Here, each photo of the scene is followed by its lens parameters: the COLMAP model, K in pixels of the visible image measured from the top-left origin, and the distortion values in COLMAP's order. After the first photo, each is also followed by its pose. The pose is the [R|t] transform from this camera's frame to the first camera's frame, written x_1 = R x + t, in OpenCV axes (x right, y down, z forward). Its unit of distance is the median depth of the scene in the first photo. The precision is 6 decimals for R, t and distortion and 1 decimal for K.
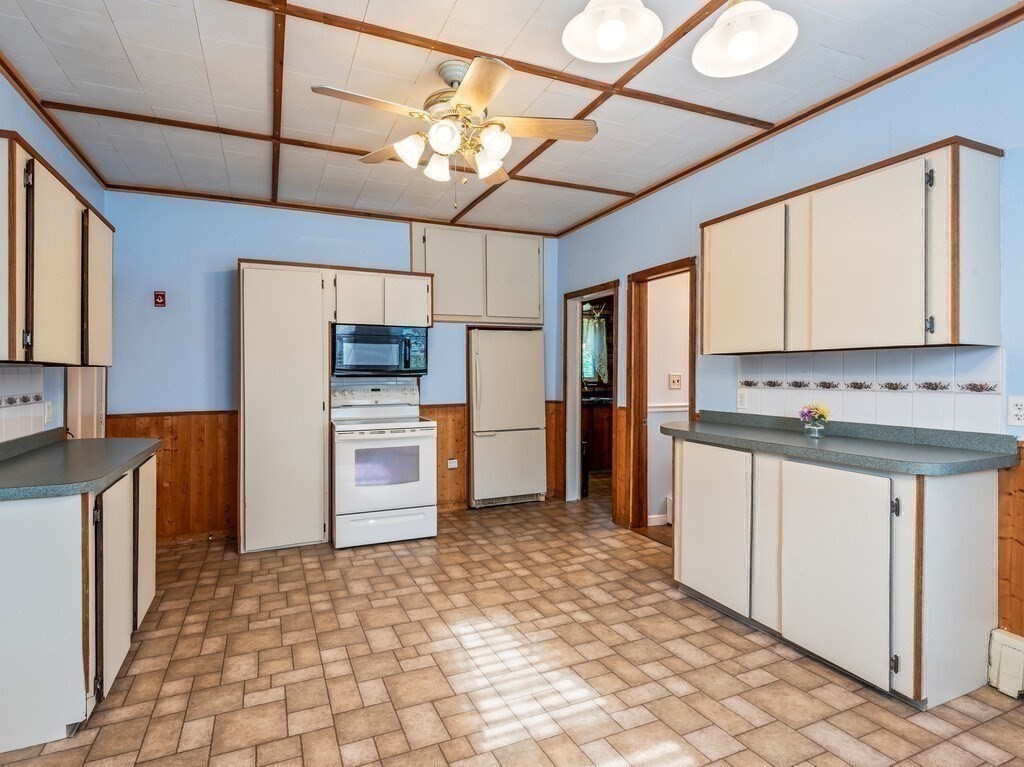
lens RADIAL K [[524.8, 0, 508.4], [0, 524.8, 351.7], [0, 0, 1]] dist [0.021080, -0.021645]
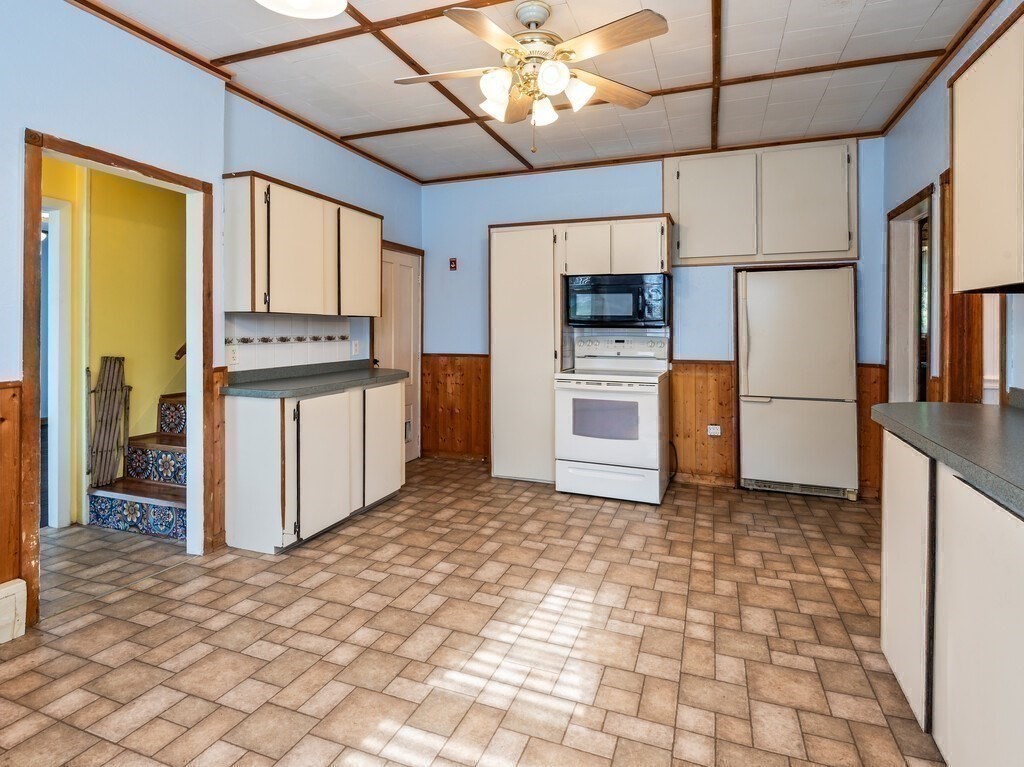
lens RADIAL K [[550.8, 0, 509.6], [0, 550.8, 314.7], [0, 0, 1]] dist [0.005299, -0.026223]
pose [[0.702865, -0.005754, -0.711300, 0.392112], [0.022540, 0.999645, 0.014186, 0.005629], [0.710966, -0.026004, 0.702745, 0.169788]]
